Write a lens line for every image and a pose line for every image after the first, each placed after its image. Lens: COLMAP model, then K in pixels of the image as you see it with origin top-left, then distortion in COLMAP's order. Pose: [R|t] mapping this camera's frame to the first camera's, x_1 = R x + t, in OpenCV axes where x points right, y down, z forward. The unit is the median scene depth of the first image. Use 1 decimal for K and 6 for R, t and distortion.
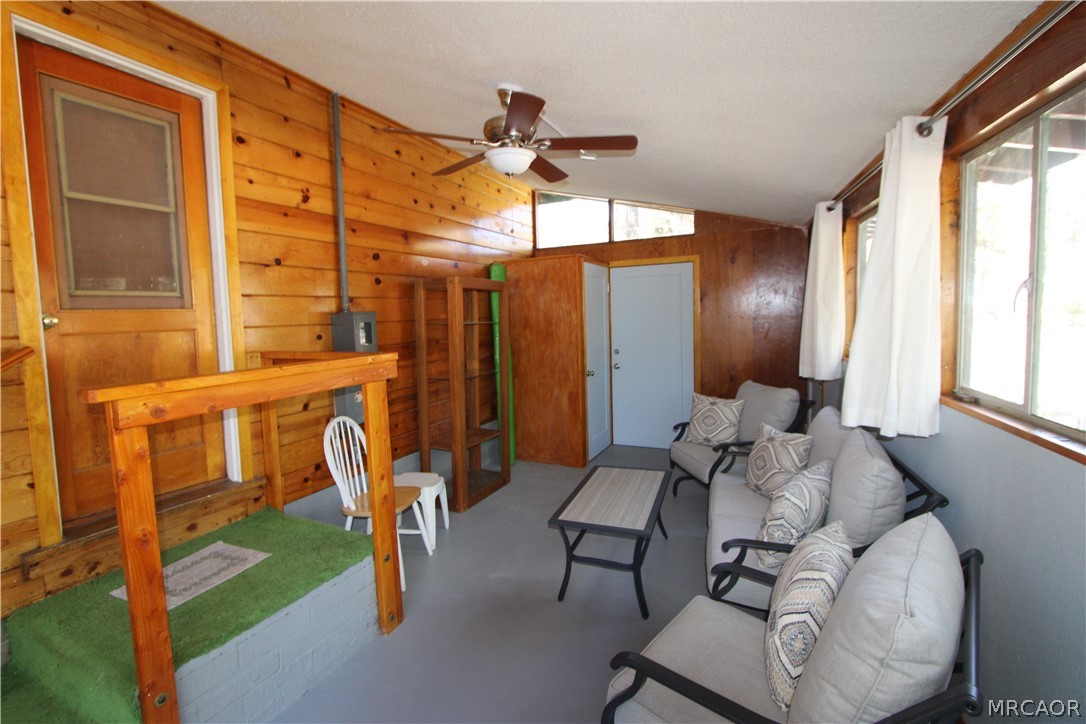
lens RADIAL K [[496.8, 0, 542.0], [0, 496.8, 356.6], [0, 0, 1]] dist [-0.017869, 0.002269]
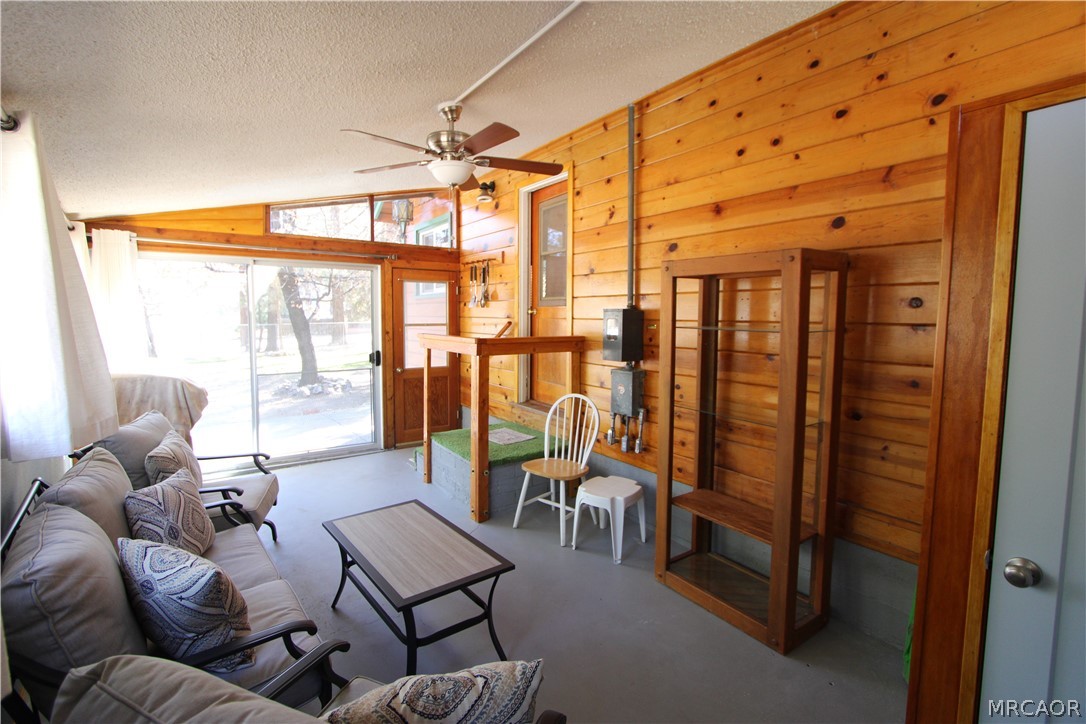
lens RADIAL K [[496.8, 0, 540.0], [0, 496.8, 357.3], [0, 0, 1]] dist [-0.017869, 0.002269]
pose [[-0.512911, 0.096282, -0.853025, 0.652517], [-0.067364, 0.986112, 0.151809, -0.142501], [0.855795, 0.135328, -0.499302, 1.441762]]
